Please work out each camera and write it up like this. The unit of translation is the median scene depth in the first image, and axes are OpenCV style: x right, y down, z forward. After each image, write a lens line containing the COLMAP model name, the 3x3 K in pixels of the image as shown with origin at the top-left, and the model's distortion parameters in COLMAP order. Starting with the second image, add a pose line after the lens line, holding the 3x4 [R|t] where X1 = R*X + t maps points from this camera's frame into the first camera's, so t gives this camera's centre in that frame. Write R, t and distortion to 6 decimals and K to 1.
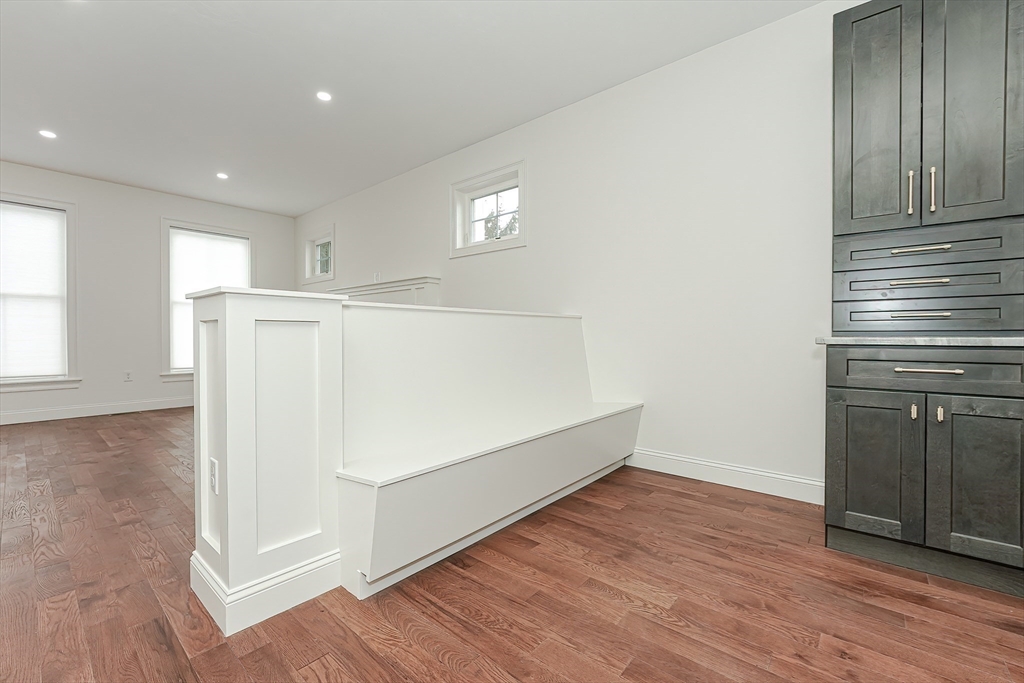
lens RADIAL K [[417.5, 0, 526.5], [0, 417.5, 341.6], [0, 0, 1]] dist [-0.015313, 0.002861]
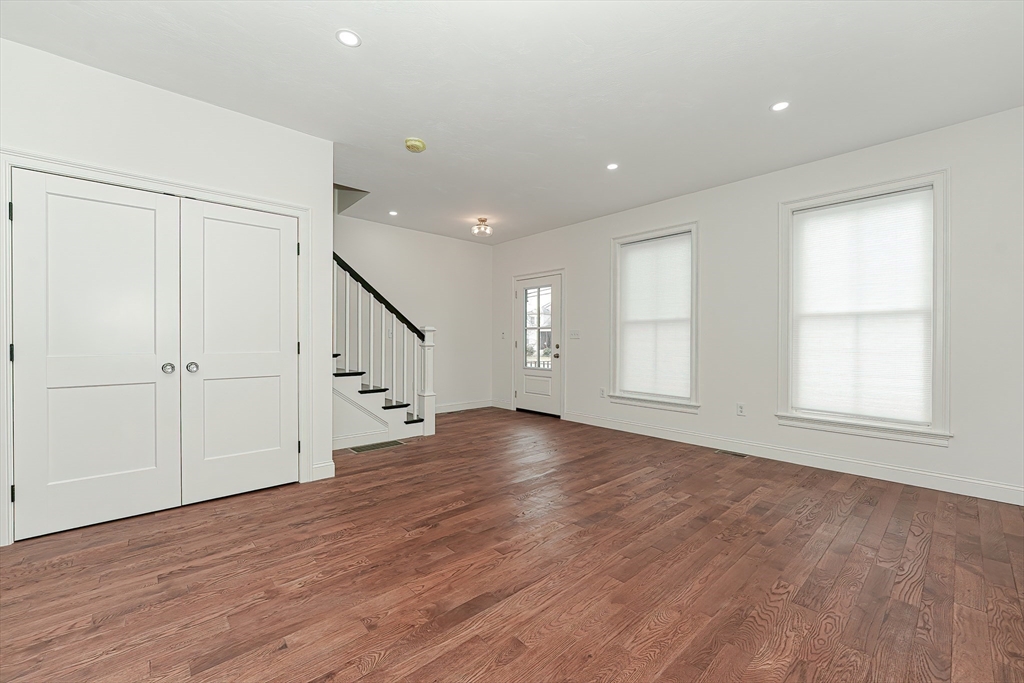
lens RADIAL K [[417.5, 0, 507.4], [0, 417.5, 340.7], [0, 0, 1]] dist [-0.015313, 0.002861]
pose [[-0.140124, -0.005394, -0.990119, -0.199113], [-0.017209, 0.999847, -0.003012, -0.135892], [0.989984, 0.016617, -0.140196, 1.948358]]
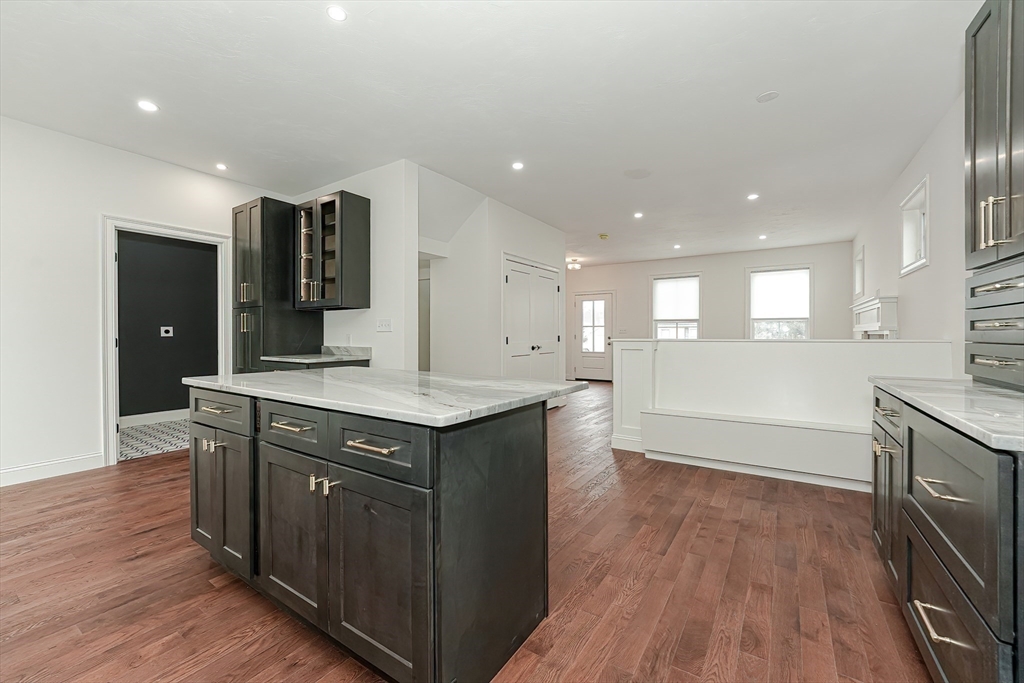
lens RADIAL K [[417.5, 0, 504.1], [0, 417.5, 335.5], [0, 0, 1]] dist [-0.015313, 0.002861]
pose [[0.097116, -0.000381, -0.995273, 1.813522], [-0.007376, 0.999972, -0.001103, -0.112528], [0.995246, 0.007448, 0.097110, -0.120384]]
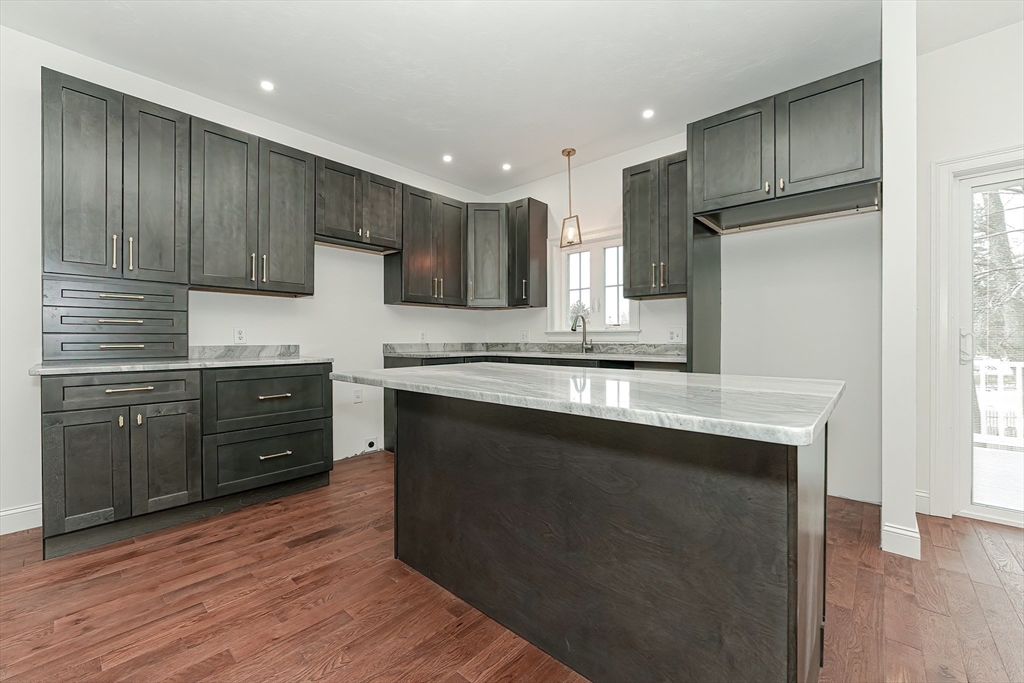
lens RADIAL K [[417.5, 0, 502.2], [0, 417.5, 340.0], [0, 0, 1]] dist [-0.015313, 0.002861]
pose [[0.052120, -0.007265, 0.998614, -0.314668], [0.012552, 0.999899, 0.006619, -0.081372], [-0.998562, 0.012189, 0.052206, -0.292631]]
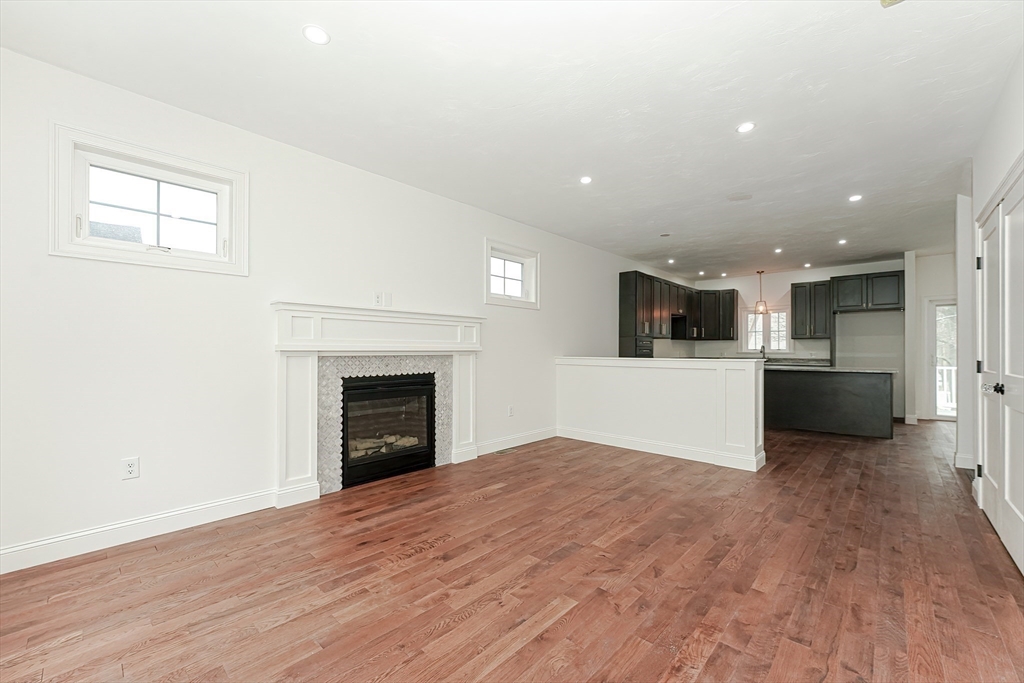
lens RADIAL K [[417.5, 0, 503.8], [0, 417.5, 349.7], [0, 0, 1]] dist [-0.015313, 0.002861]
pose [[0.071053, -0.002109, 0.997470, -3.198178], [0.012638, 0.999919, 0.001214, -0.189024], [-0.997393, 0.012519, 0.071073, 2.154796]]
